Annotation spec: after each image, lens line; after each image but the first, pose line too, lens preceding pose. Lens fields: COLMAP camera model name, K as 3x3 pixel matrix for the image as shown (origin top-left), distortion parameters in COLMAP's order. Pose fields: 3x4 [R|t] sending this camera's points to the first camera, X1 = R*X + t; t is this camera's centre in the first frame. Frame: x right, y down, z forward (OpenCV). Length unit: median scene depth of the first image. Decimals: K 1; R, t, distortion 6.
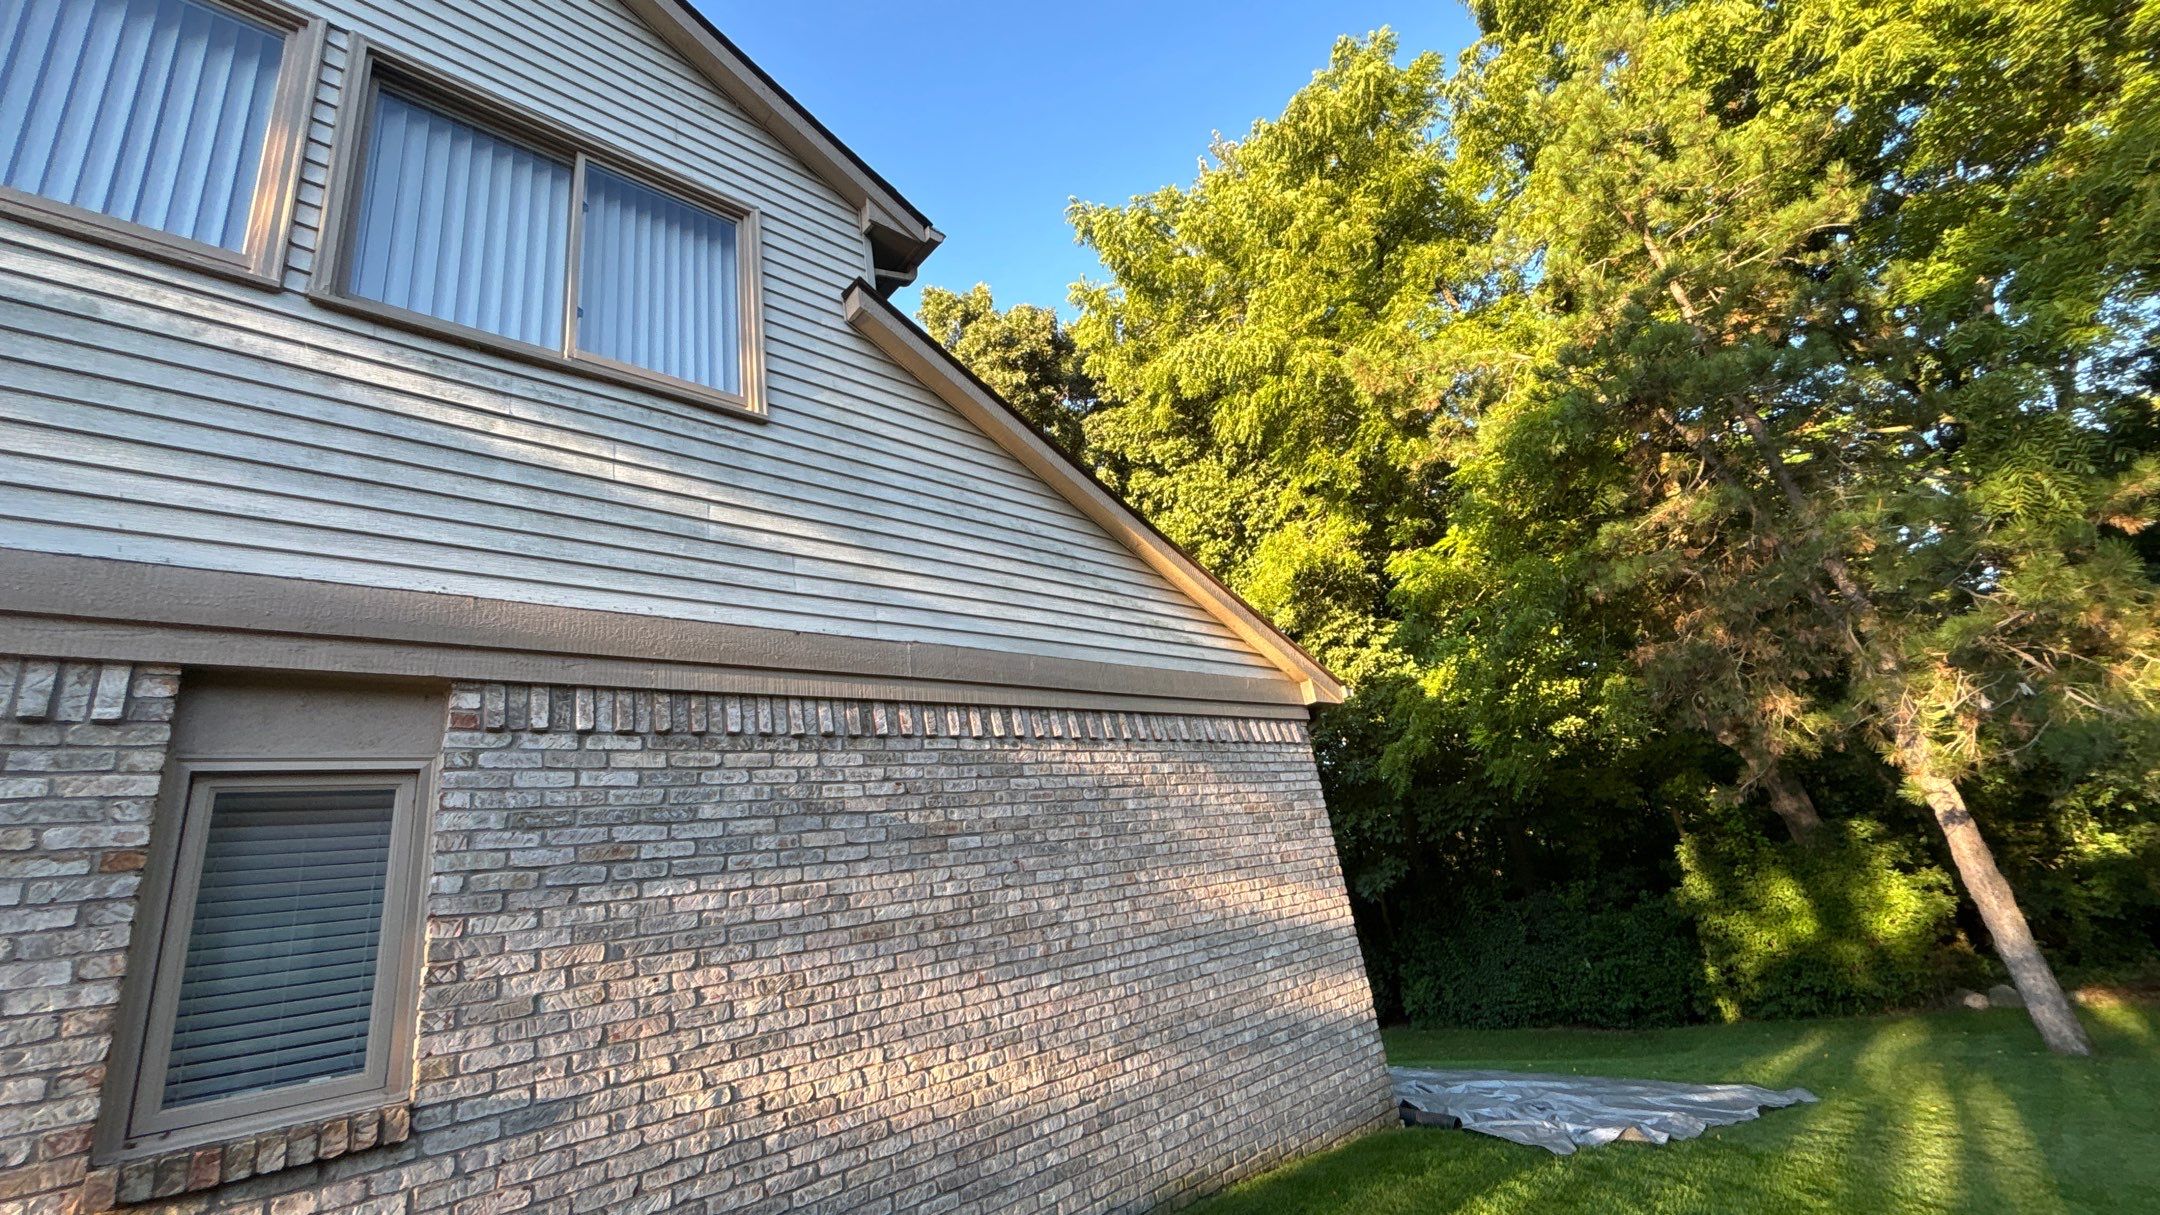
lens RADIAL K [[843.1, 0, 1085.0], [0, 843.1, 601.9], [0, 0, 1]] dist [0.013036, -0.010088]
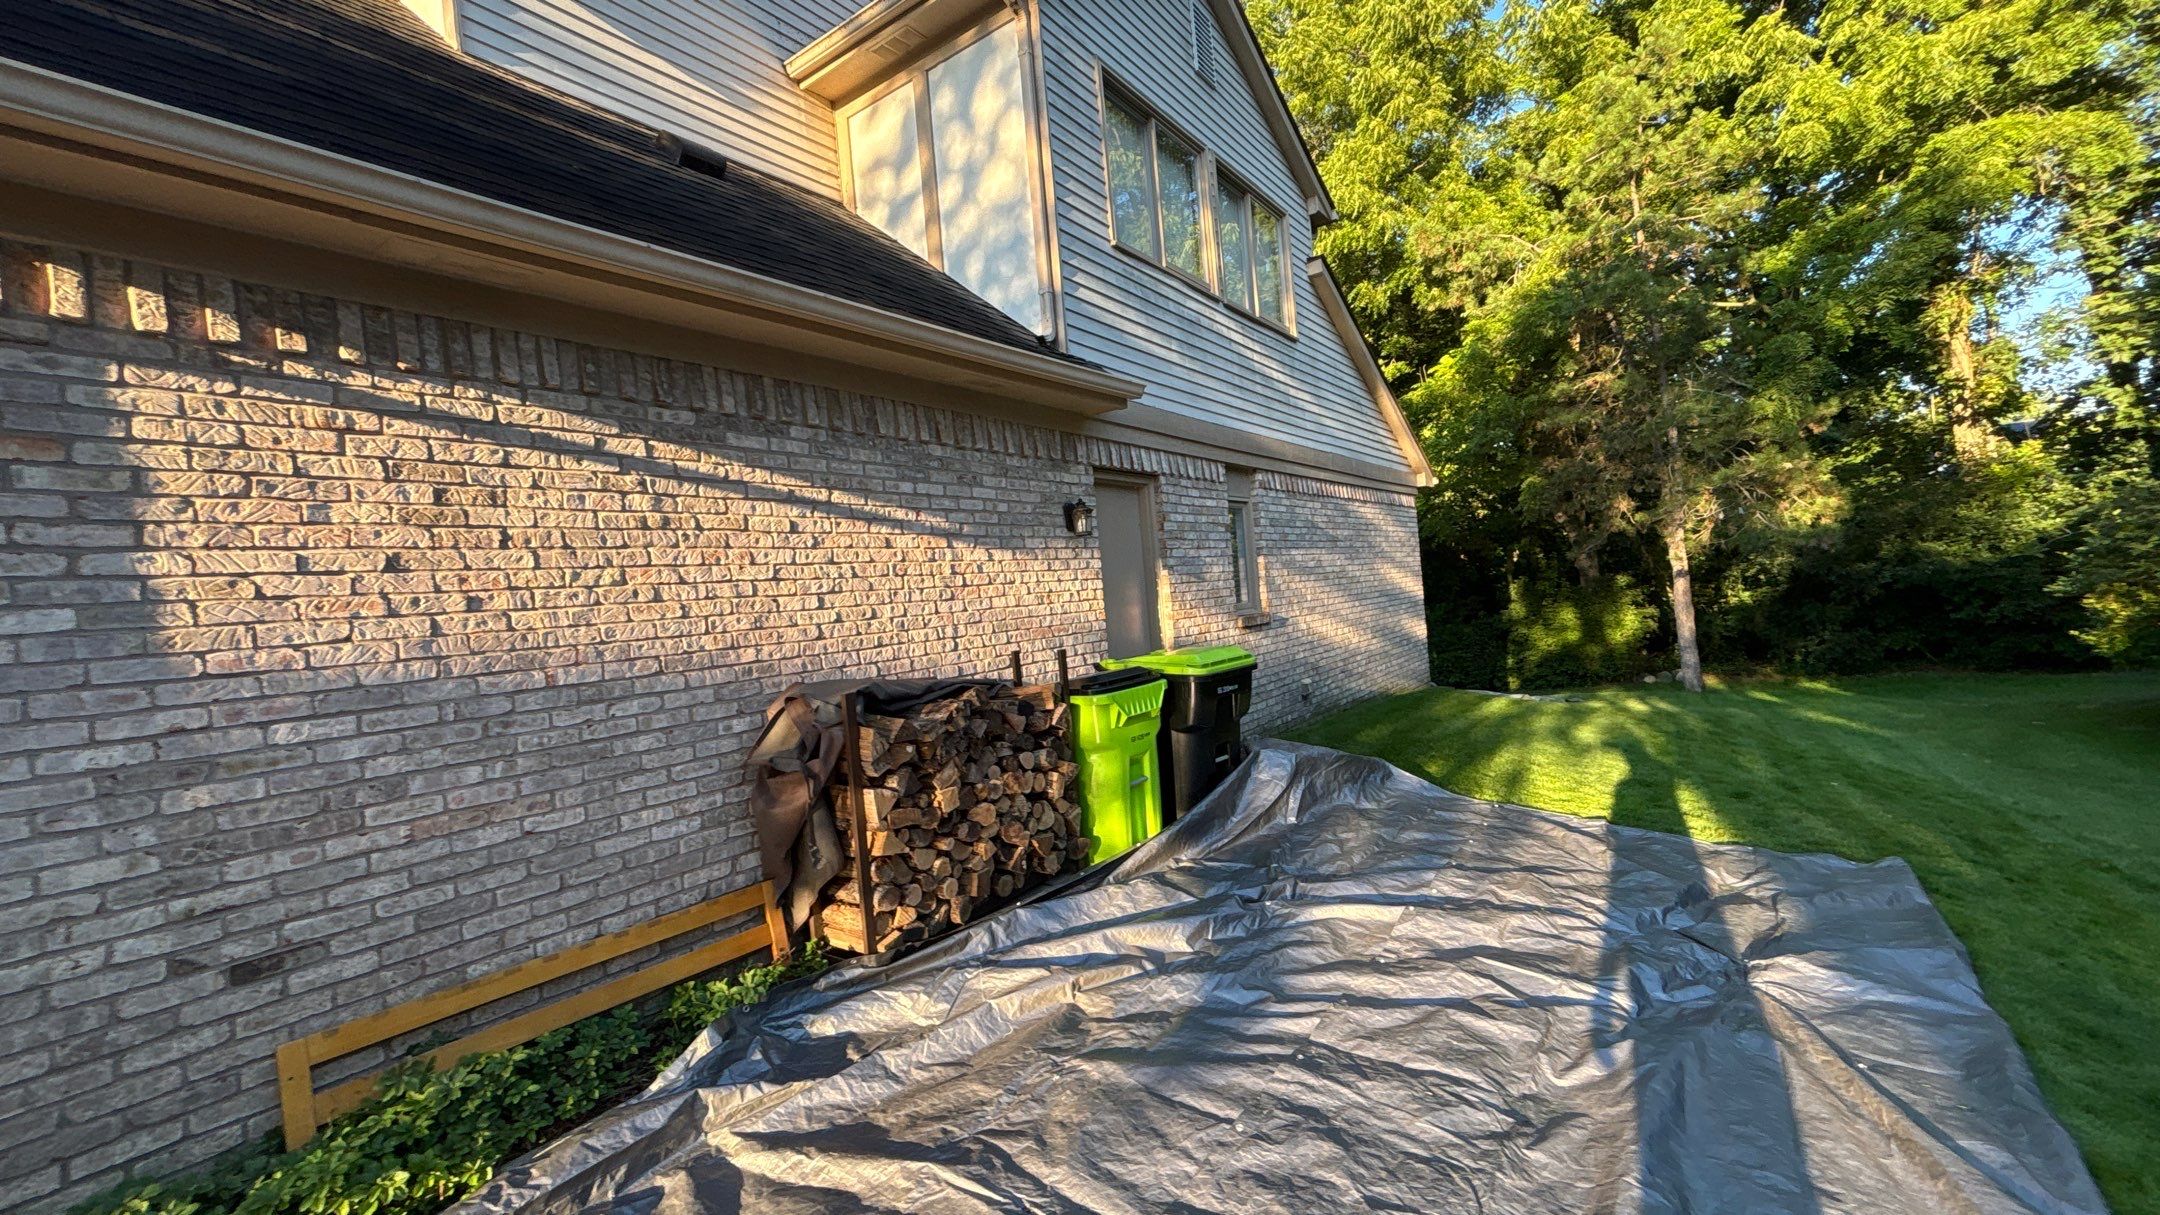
lens RADIAL K [[878.7, 0, 1076.1], [0, 878.7, 596.1], [0, 0, 1]] dist [0.001083, -0.000003]
pose [[0.974550, 0.063736, 0.214918, -1.330221], [-0.126718, 0.947486, 0.293619, -0.186049], [-0.184917, -0.313380, 0.931450, -1.109579]]
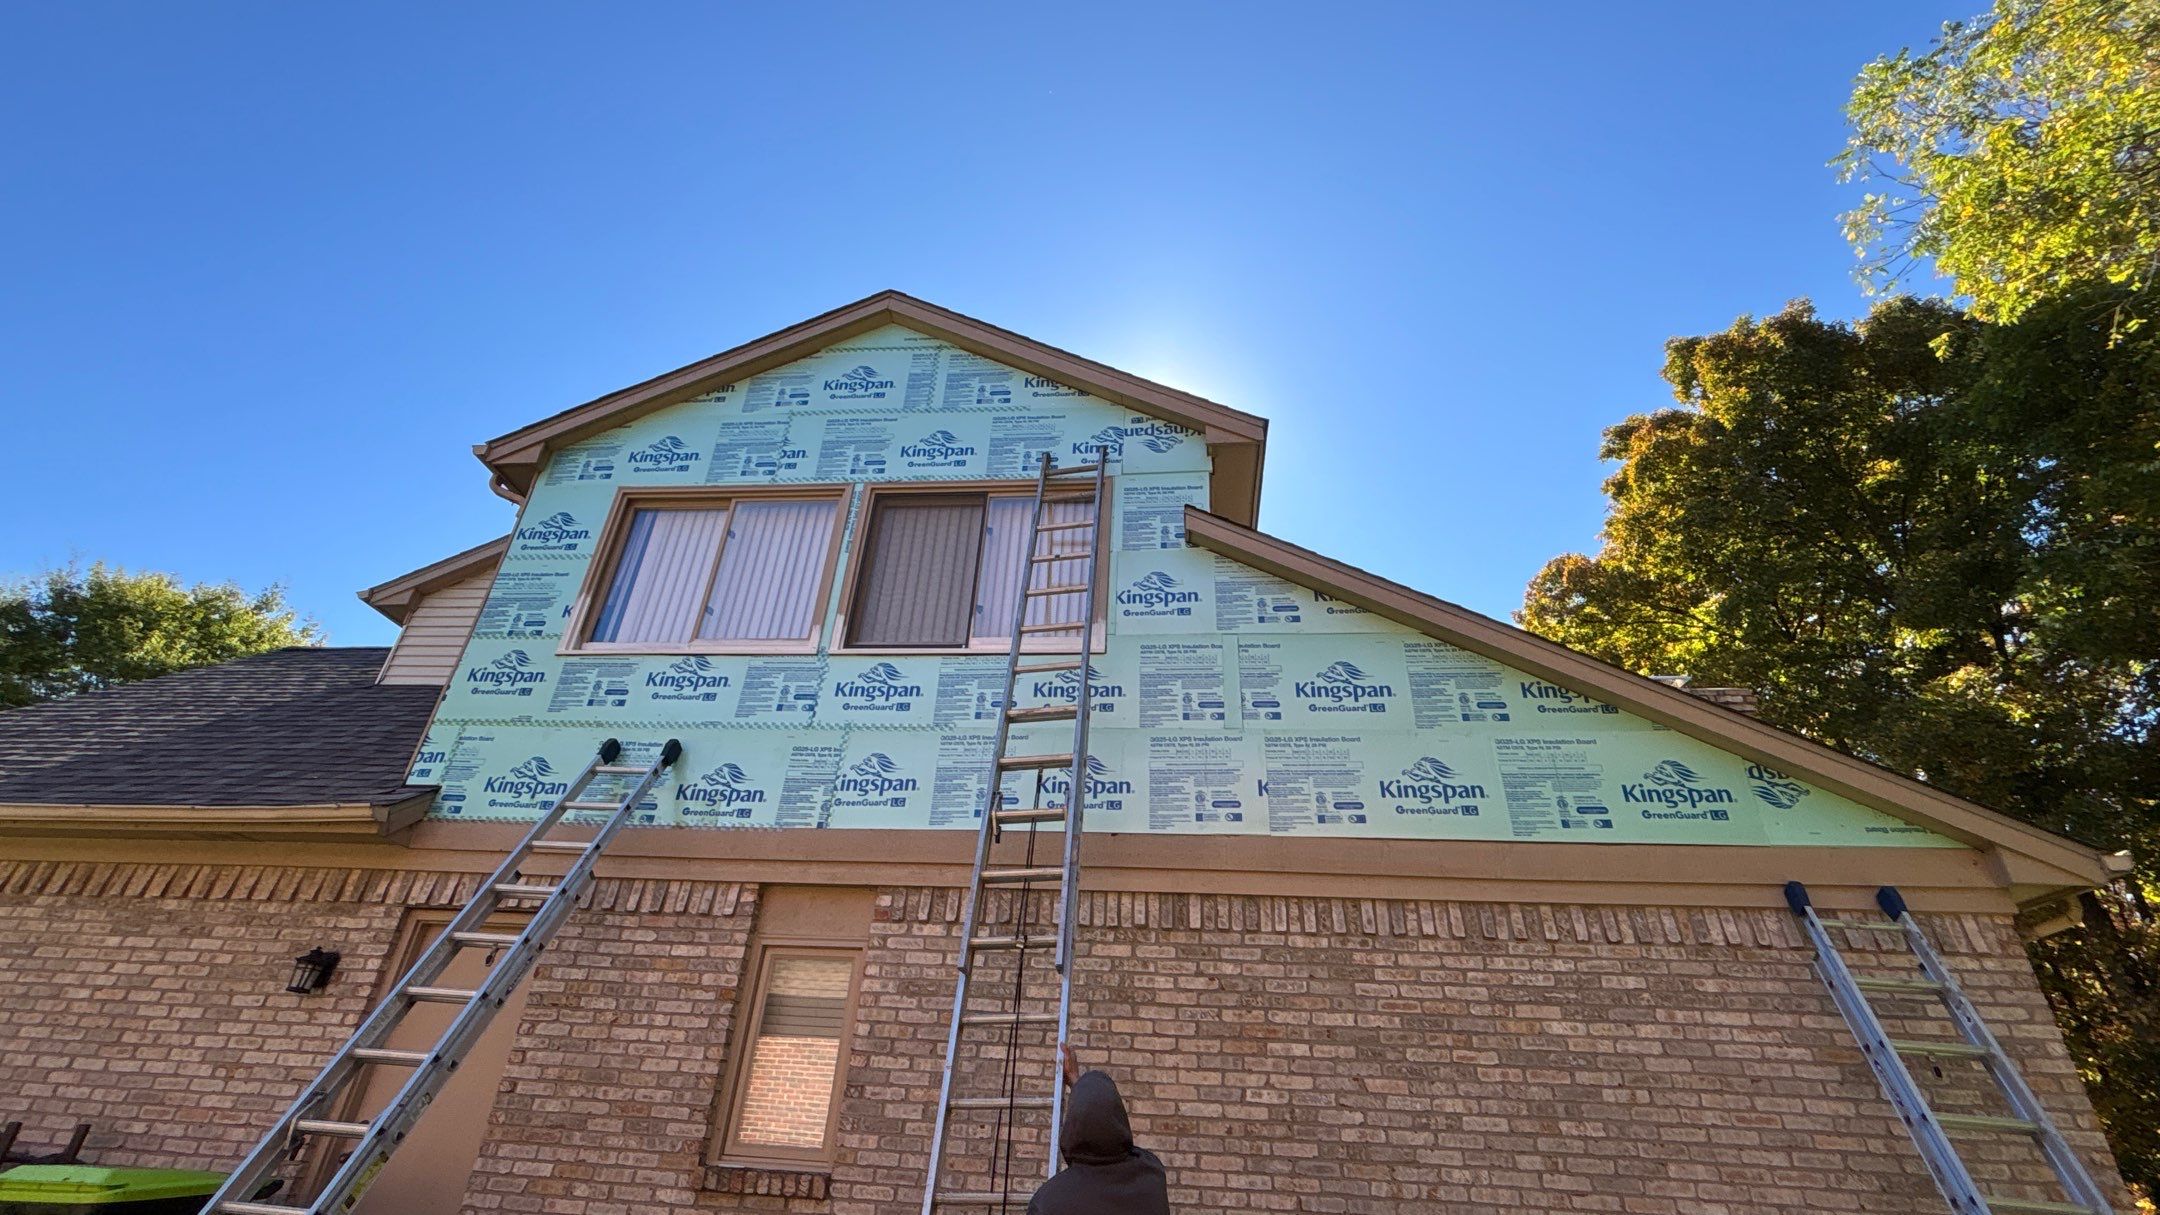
lens RADIAL K [[1021.3, 0, 1072.2], [0, 1021.3, 601.4], [0, 0, 1]] dist [-0.015568, 0.013179]
pose [[0.639730, -0.238951, -0.730512, 0.648004], [0.104250, 0.968638, -0.225547, 0.033333], [0.761497, 0.068133, 0.644577, 0.051893]]
